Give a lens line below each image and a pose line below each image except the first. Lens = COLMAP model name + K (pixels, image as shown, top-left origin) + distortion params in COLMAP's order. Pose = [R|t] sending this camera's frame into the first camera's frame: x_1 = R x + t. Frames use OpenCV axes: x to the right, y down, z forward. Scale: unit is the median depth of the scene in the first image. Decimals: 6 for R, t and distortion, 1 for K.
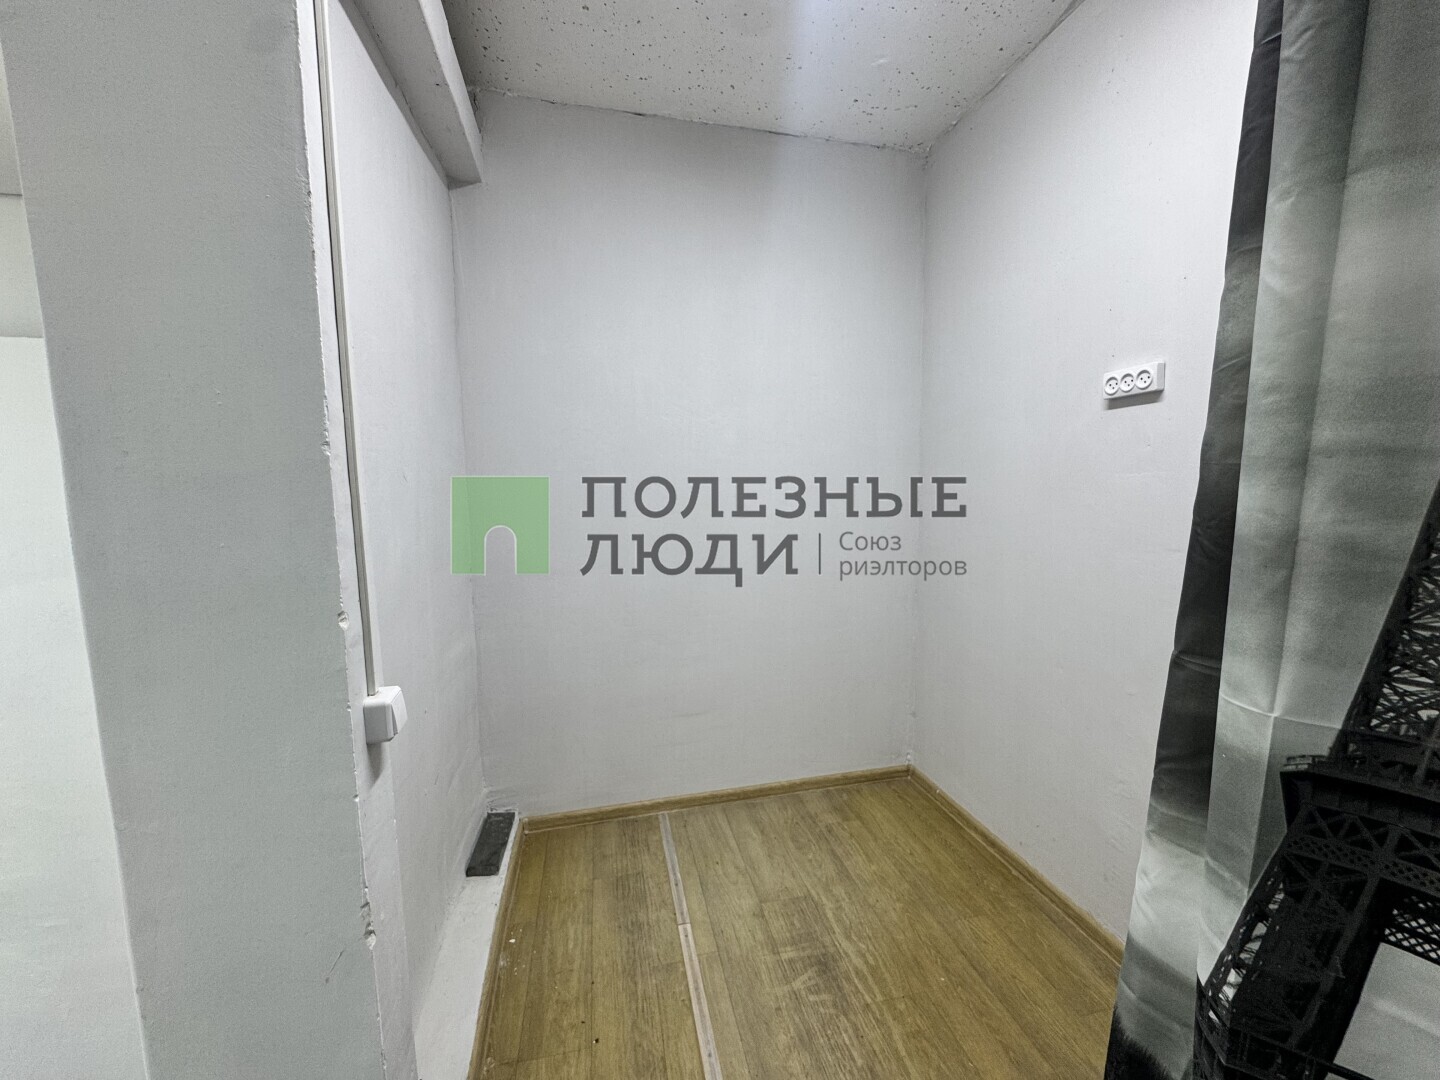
lens RADIAL K [[575.8, 0, 721.7], [0, 575.8, 538.5], [0, 0, 1]] dist [-0.003463, -0.000066]
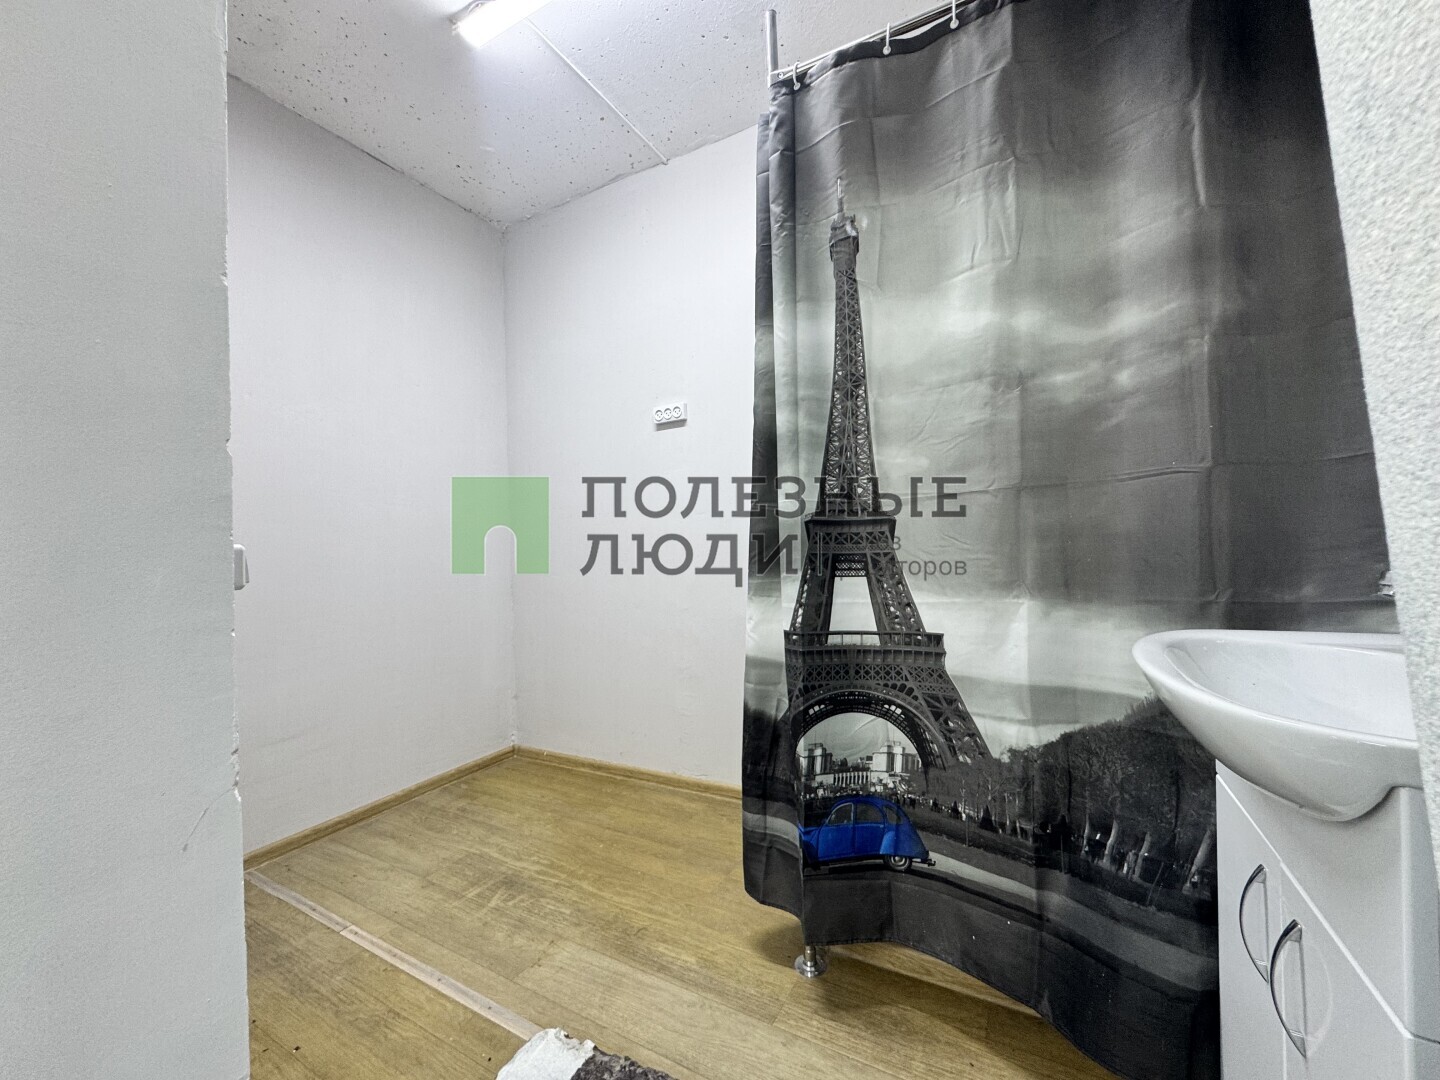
lens RADIAL K [[575.8, 0, 716.7], [0, 575.8, 541.9], [0, 0, 1]] dist [-0.003463, -0.000066]
pose [[0.671424, -0.006600, 0.741044, -0.449840], [0.098628, 0.991861, -0.080527, 0.255629], [-0.734481, 0.127155, 0.666610, -0.153696]]
